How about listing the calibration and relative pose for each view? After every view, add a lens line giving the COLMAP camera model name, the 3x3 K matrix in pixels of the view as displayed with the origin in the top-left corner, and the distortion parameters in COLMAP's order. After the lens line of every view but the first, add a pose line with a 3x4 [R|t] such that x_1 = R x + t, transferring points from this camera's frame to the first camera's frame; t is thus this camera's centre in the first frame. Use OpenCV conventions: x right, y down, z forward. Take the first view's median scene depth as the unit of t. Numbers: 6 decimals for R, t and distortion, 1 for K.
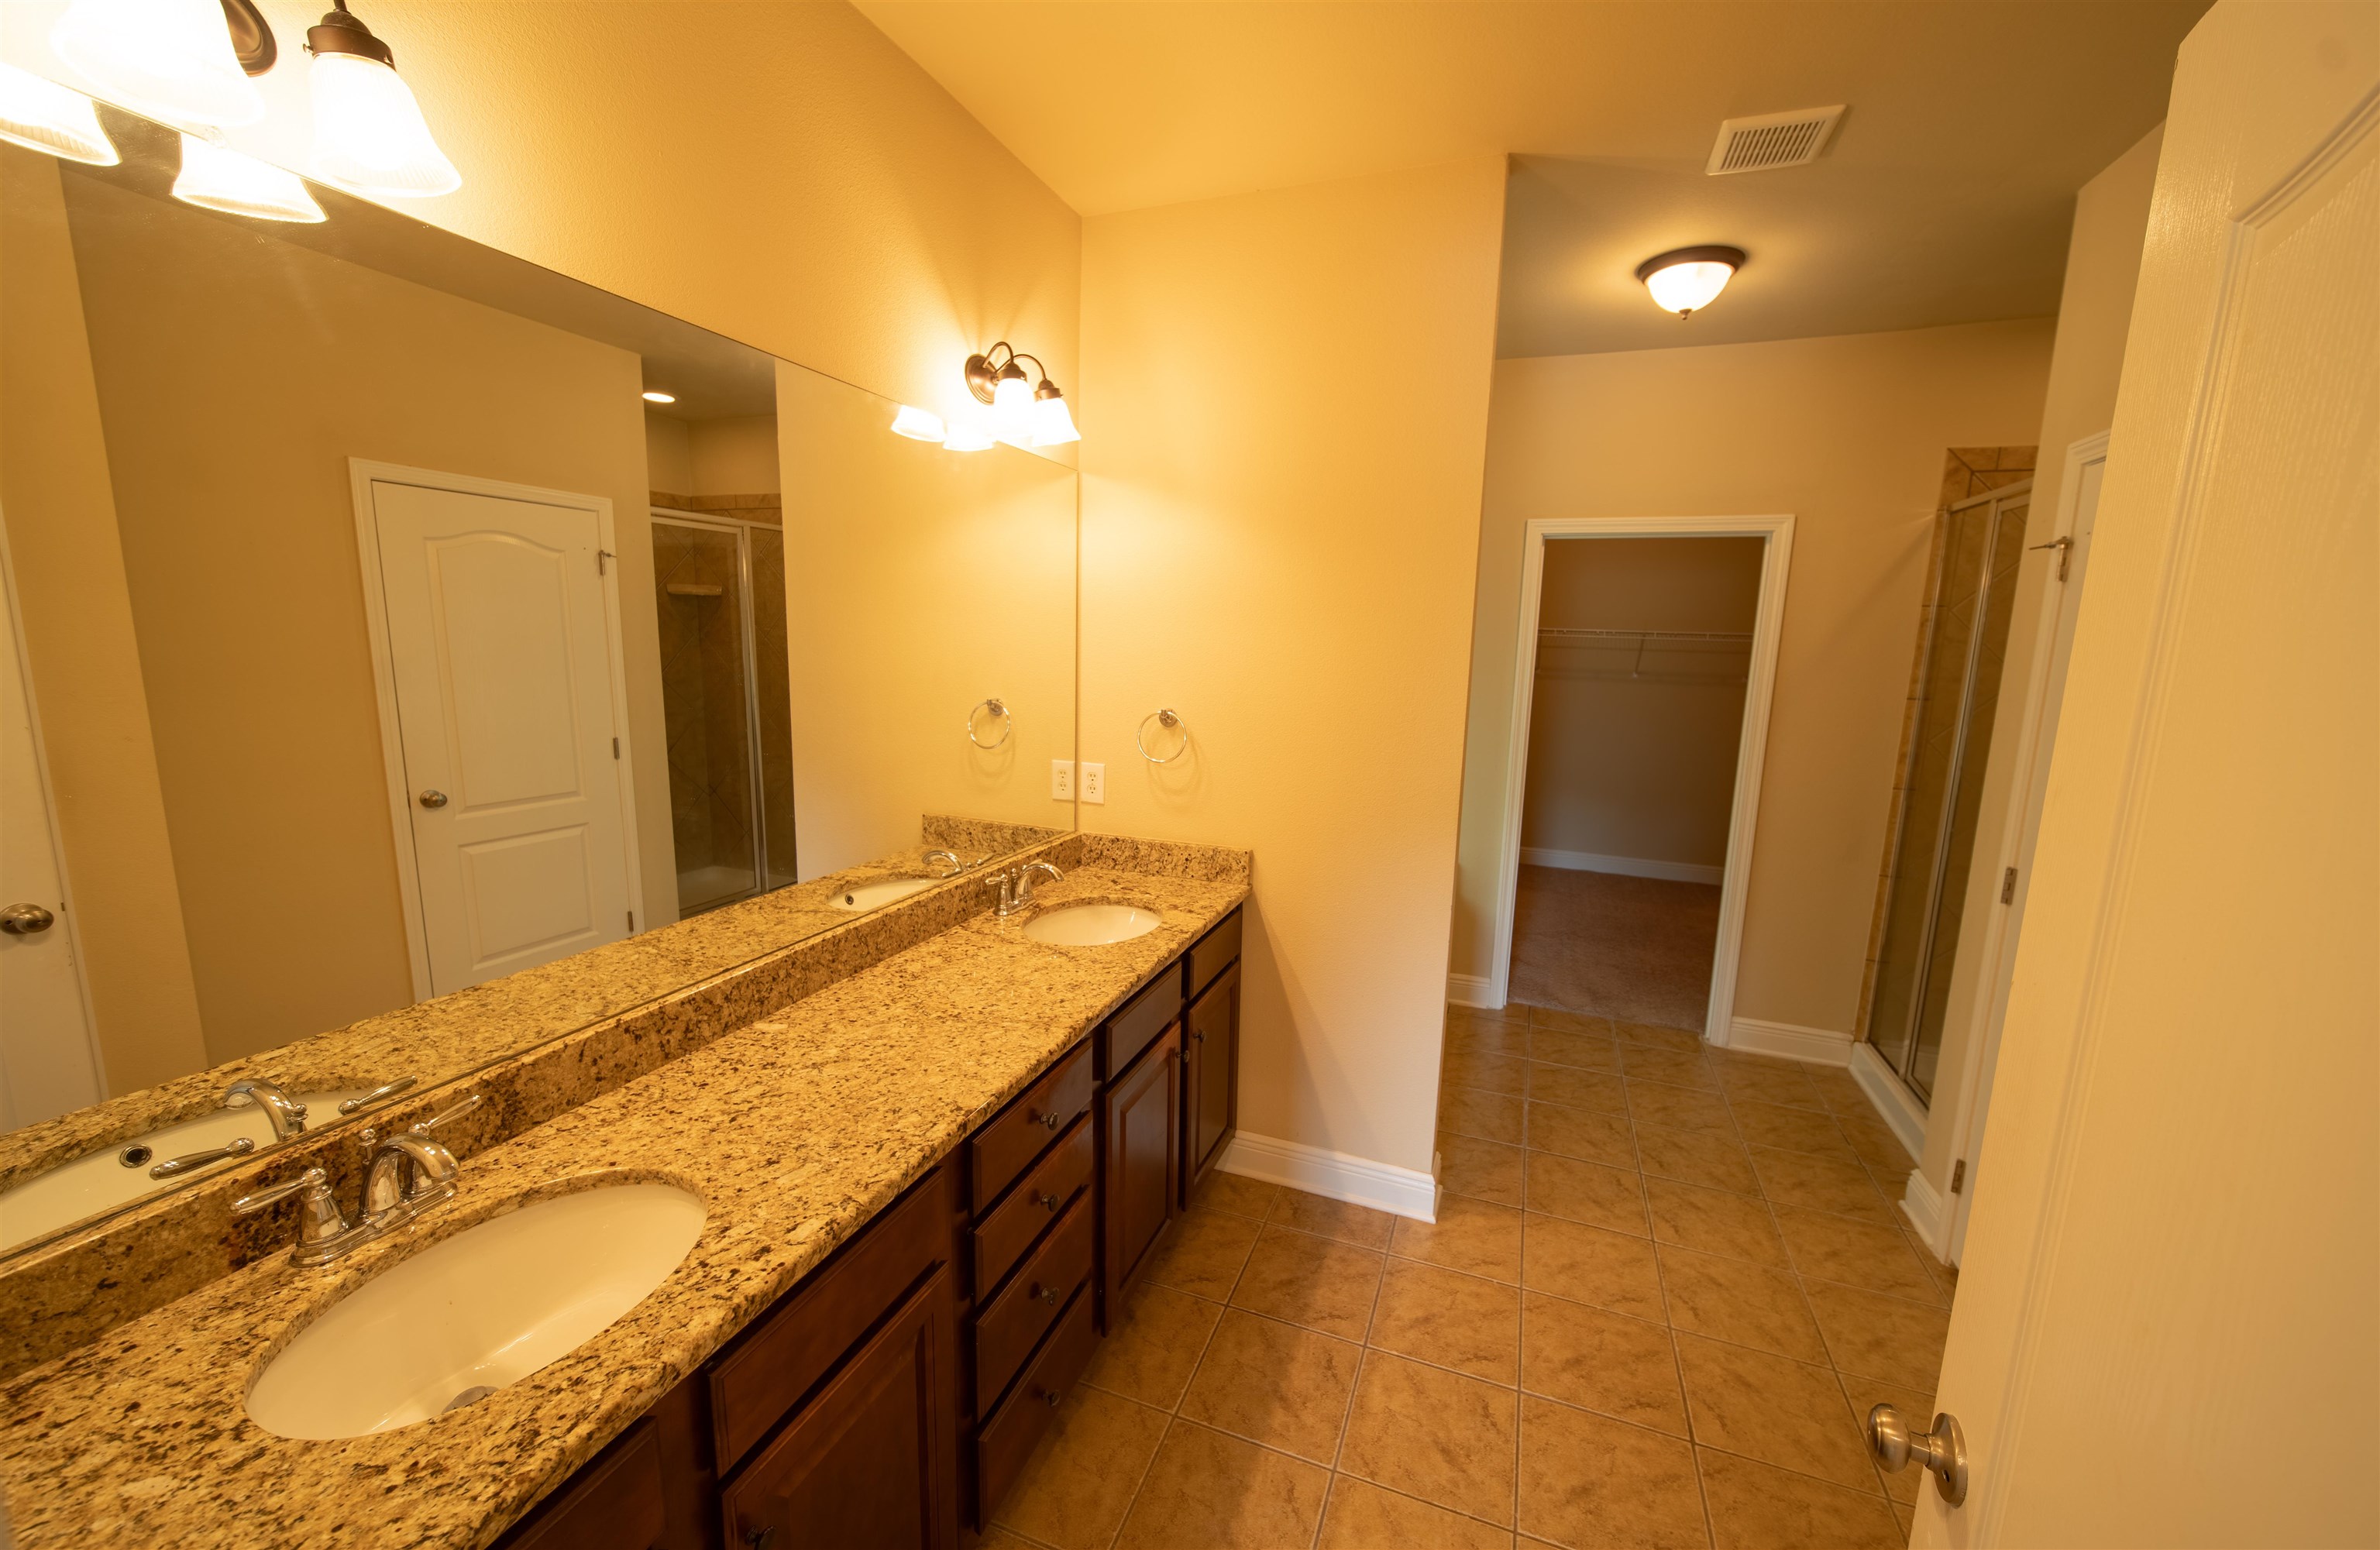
lens RADIAL K [[898.6, 0, 1190.0], [0, 898.6, 775.0], [0, 0, 1]] dist [0.000837, -0.000141]
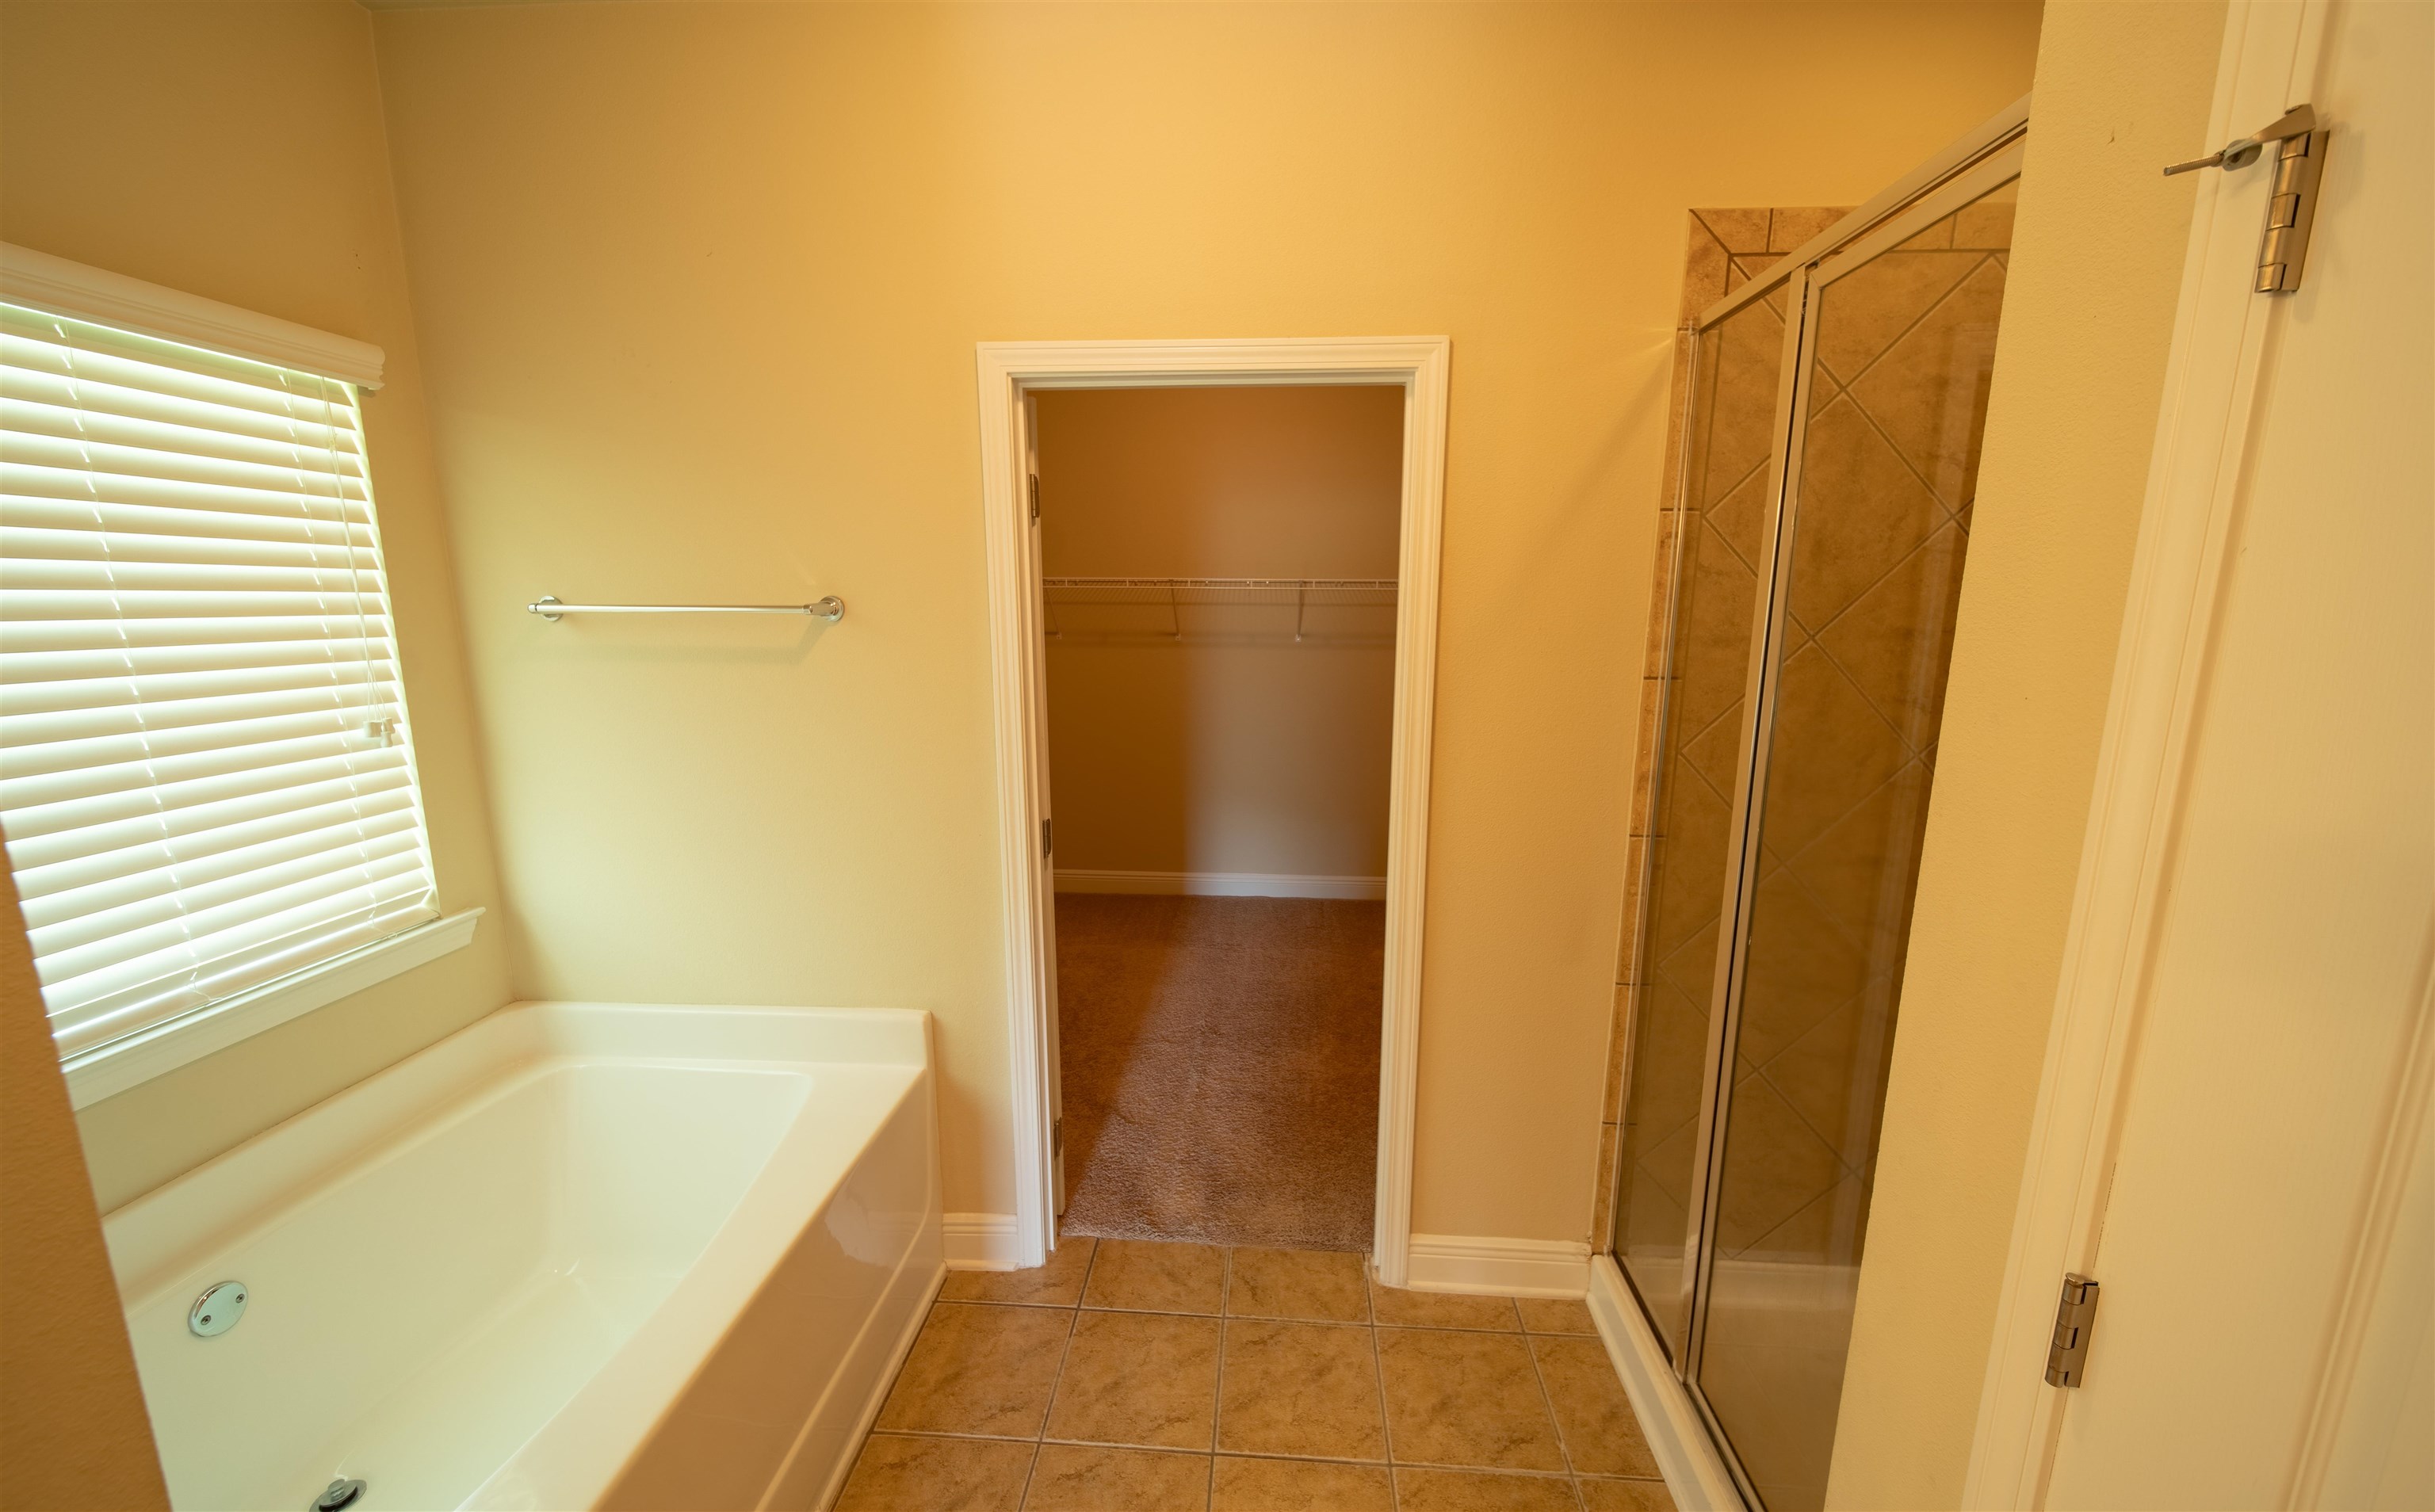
lens RADIAL K [[886.5, 0, 1217.5], [0, 886.5, 756.0], [0, 0, 1]] dist [-0.000061, 0.000009]
pose [[0.956445, -0.073180, 0.282591, 0.378533], [0.067224, 0.997265, 0.030729, -0.070272], [-0.284067, -0.010393, 0.958748, 0.538528]]
